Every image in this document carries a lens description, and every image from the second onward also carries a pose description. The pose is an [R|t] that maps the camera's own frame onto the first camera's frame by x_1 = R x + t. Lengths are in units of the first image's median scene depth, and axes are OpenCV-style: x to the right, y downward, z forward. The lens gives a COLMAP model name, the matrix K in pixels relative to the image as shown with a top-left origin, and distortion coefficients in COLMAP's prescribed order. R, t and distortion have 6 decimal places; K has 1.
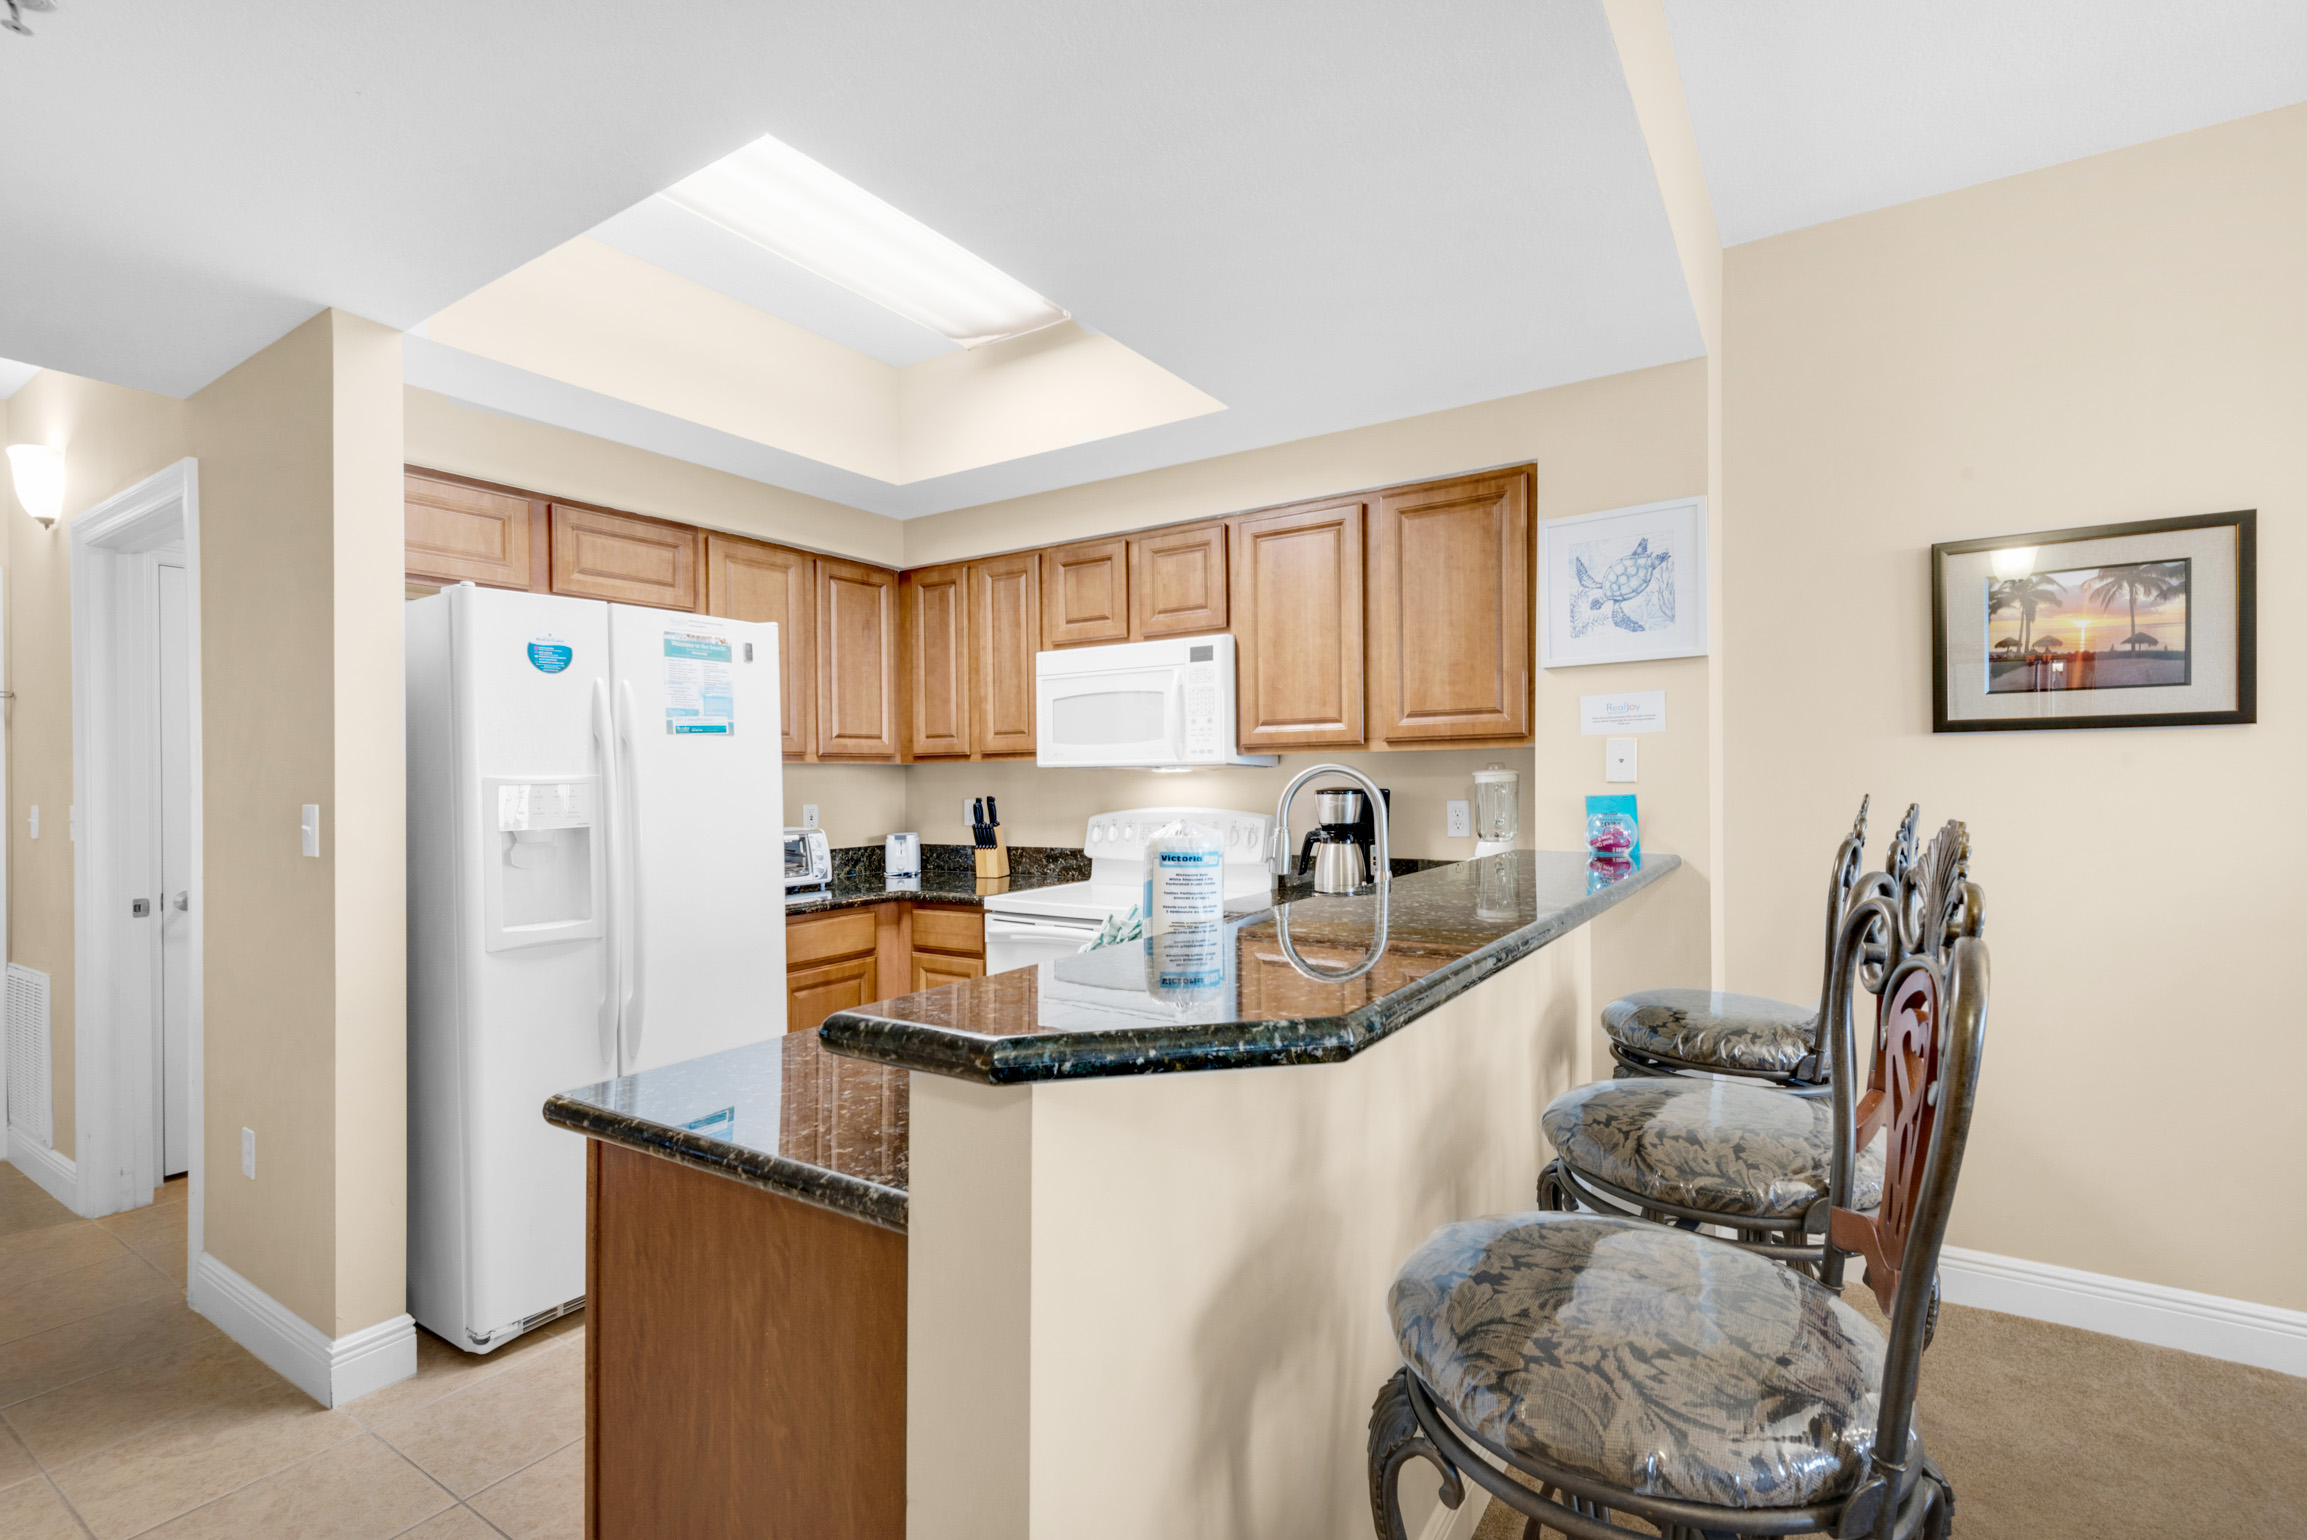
lens RADIAL K [[1045.2, 0, 1153.5], [0, 1045.2, 770.0], [0, 0, 1]] dist [0.039594, -0.025156]
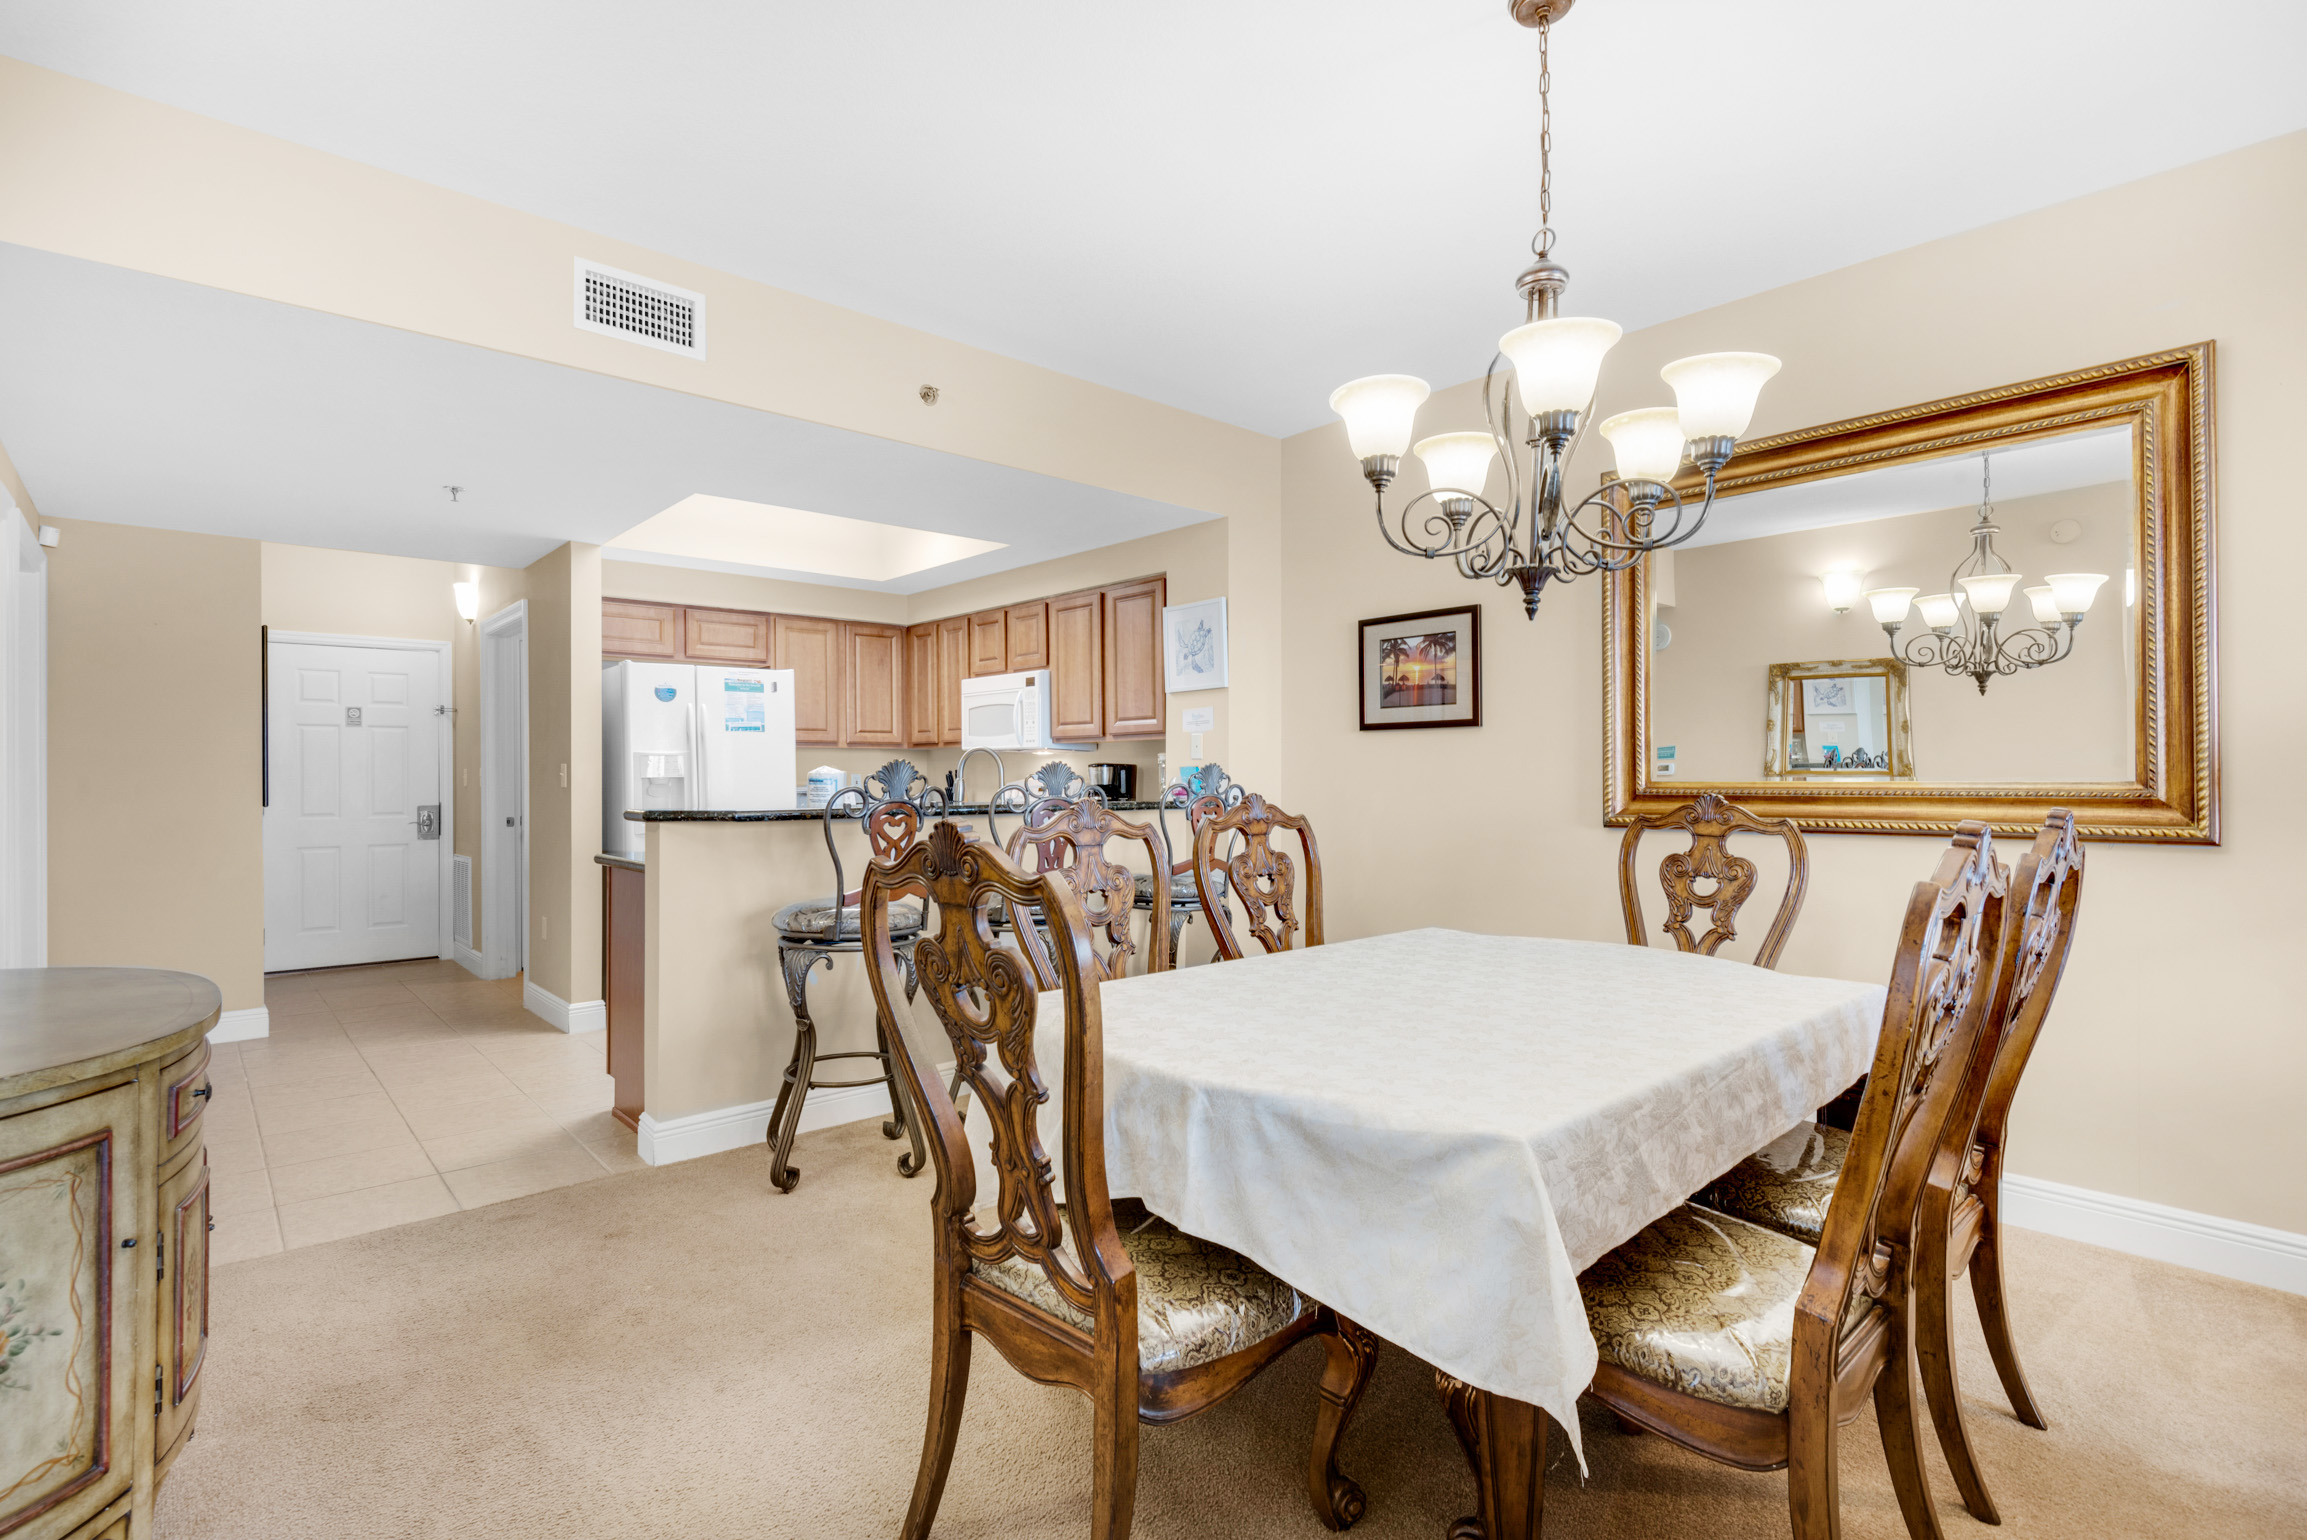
lens RADIAL K [[1098.9, 0, 1153.5], [0, 1098.9, 770.0], [0, 0, 1]] dist [0.023949, 0.000071]
pose [[0.964111, 0.009091, -0.265345, 0.781414], [-0.007209, 0.999941, 0.008065, 0.014074], [0.265402, -0.005863, 0.964120, -0.699647]]
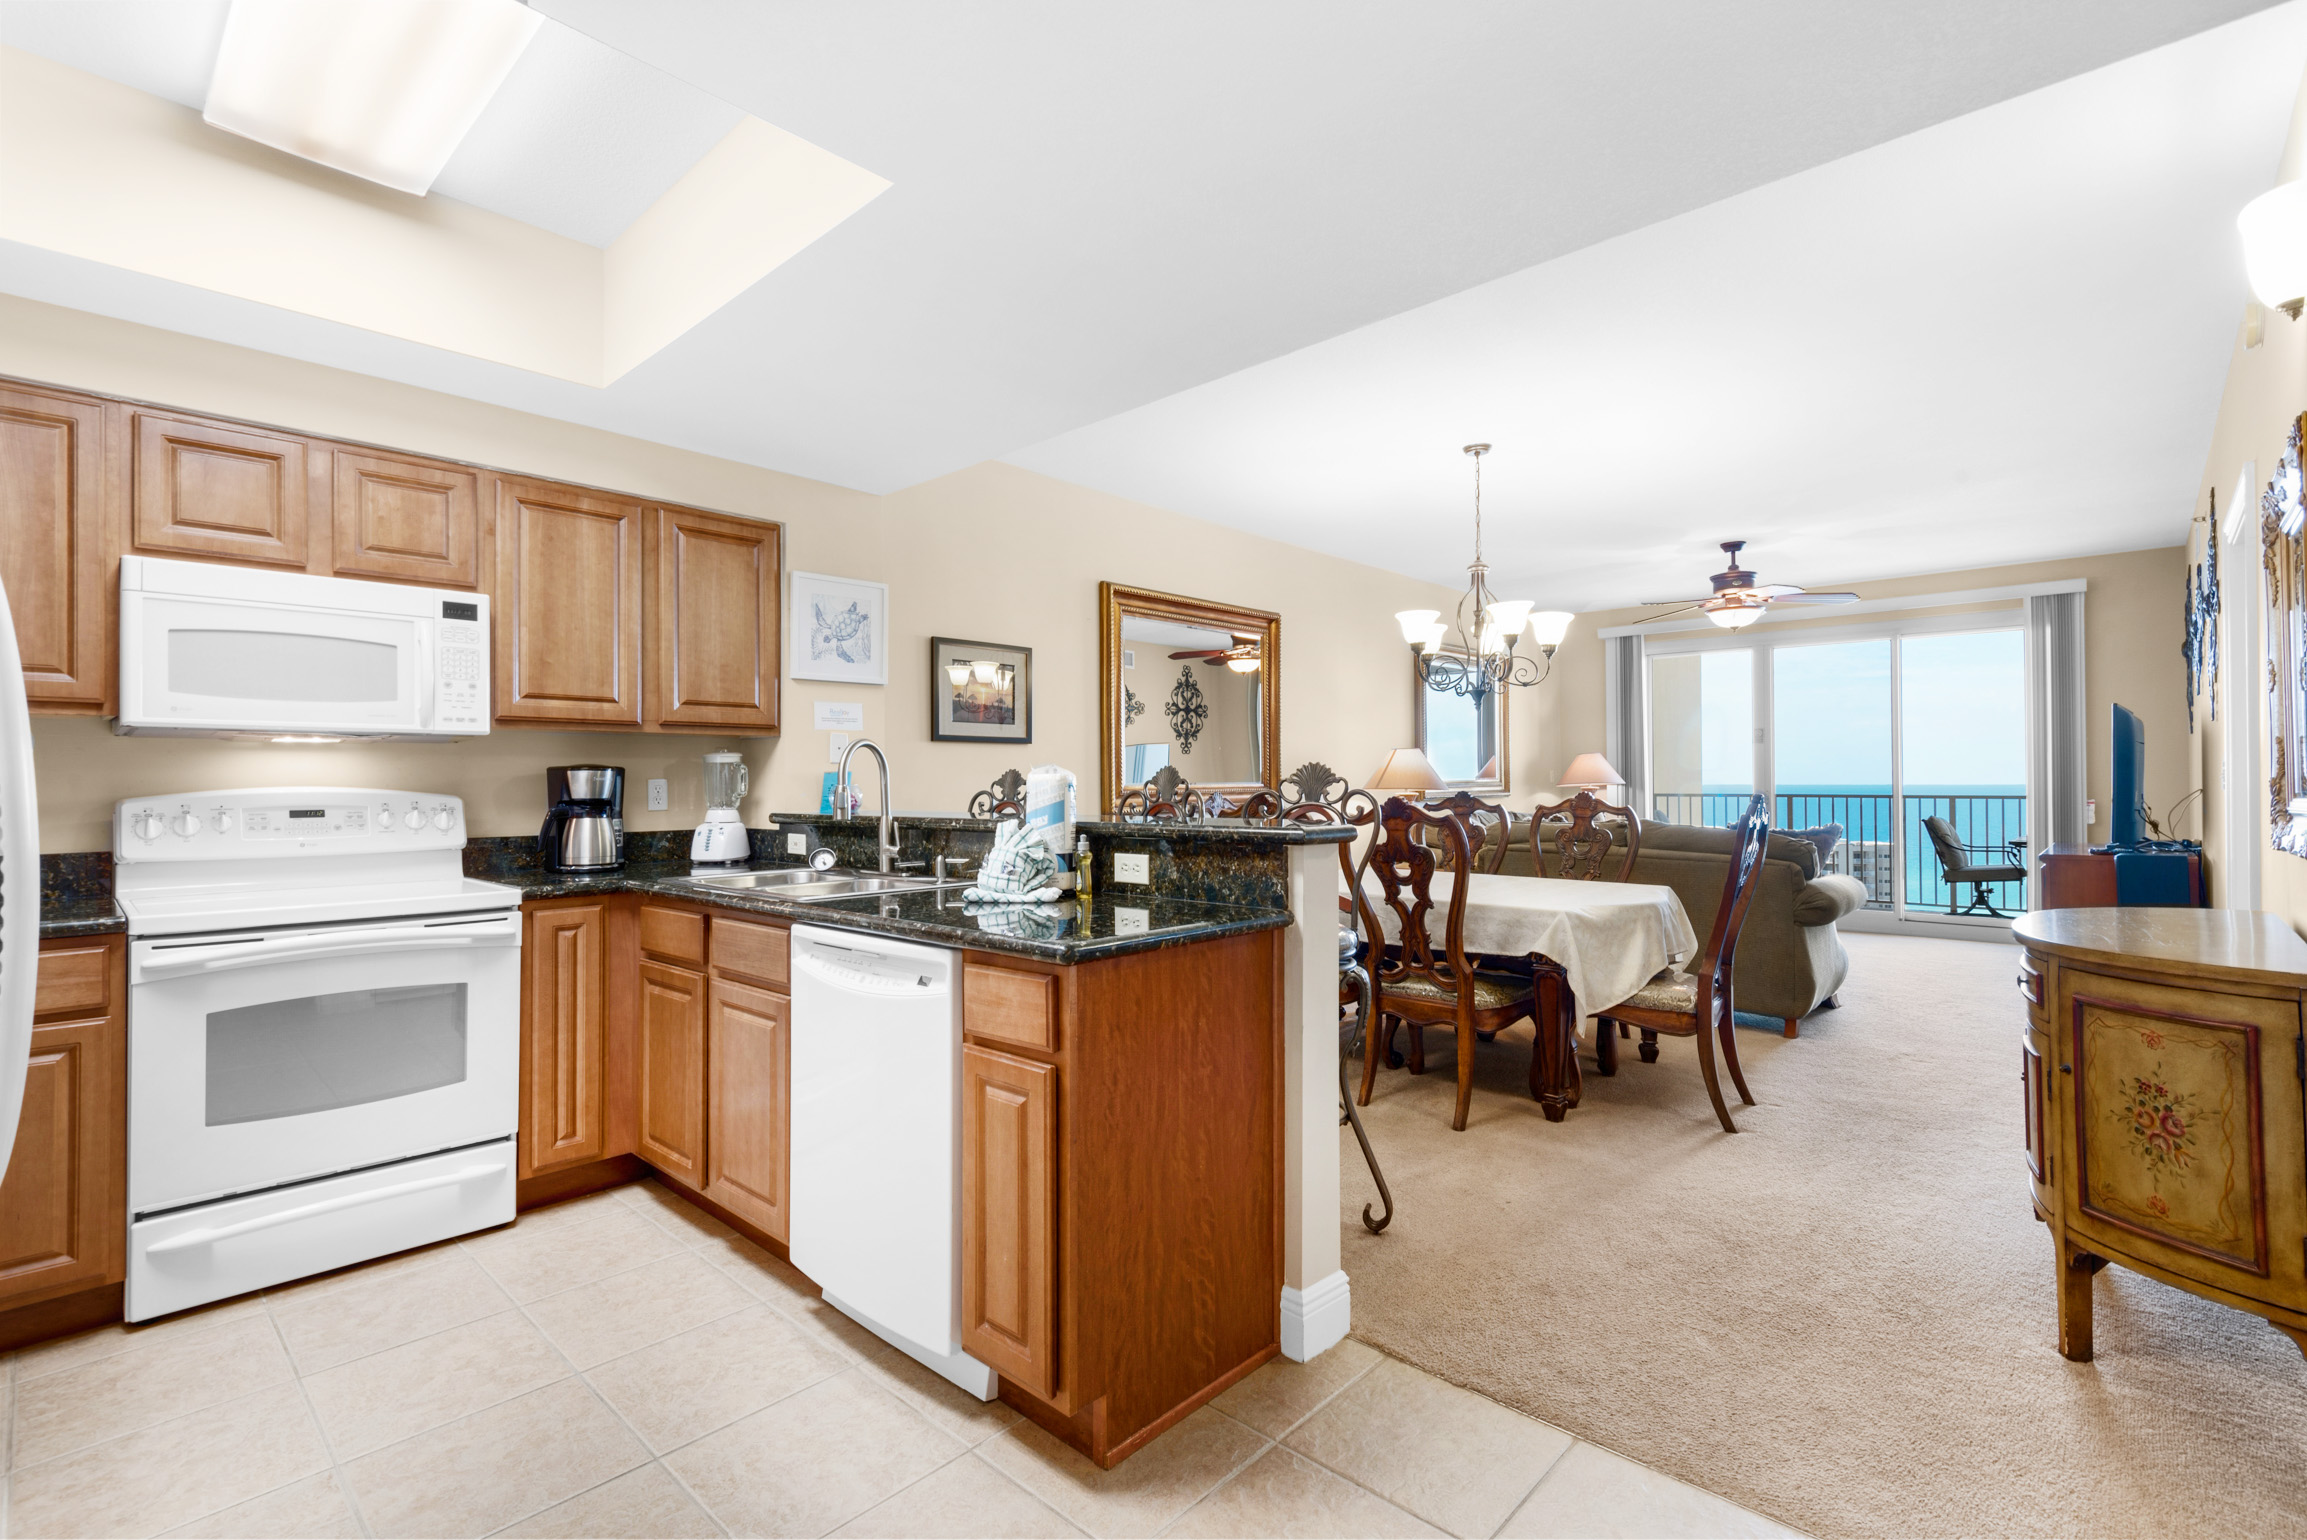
lens RADIAL K [[1045.2, 0, 1153.5], [0, 1045.2, 770.0], [0, 0, 1]] dist [0.039594, -0.025156]
pose [[0.169443, 0.024922, 0.985225, -0.837067], [-0.005951, 0.999688, -0.024264, 0.049009], [-0.985522, -0.001751, 0.169538, 0.290388]]
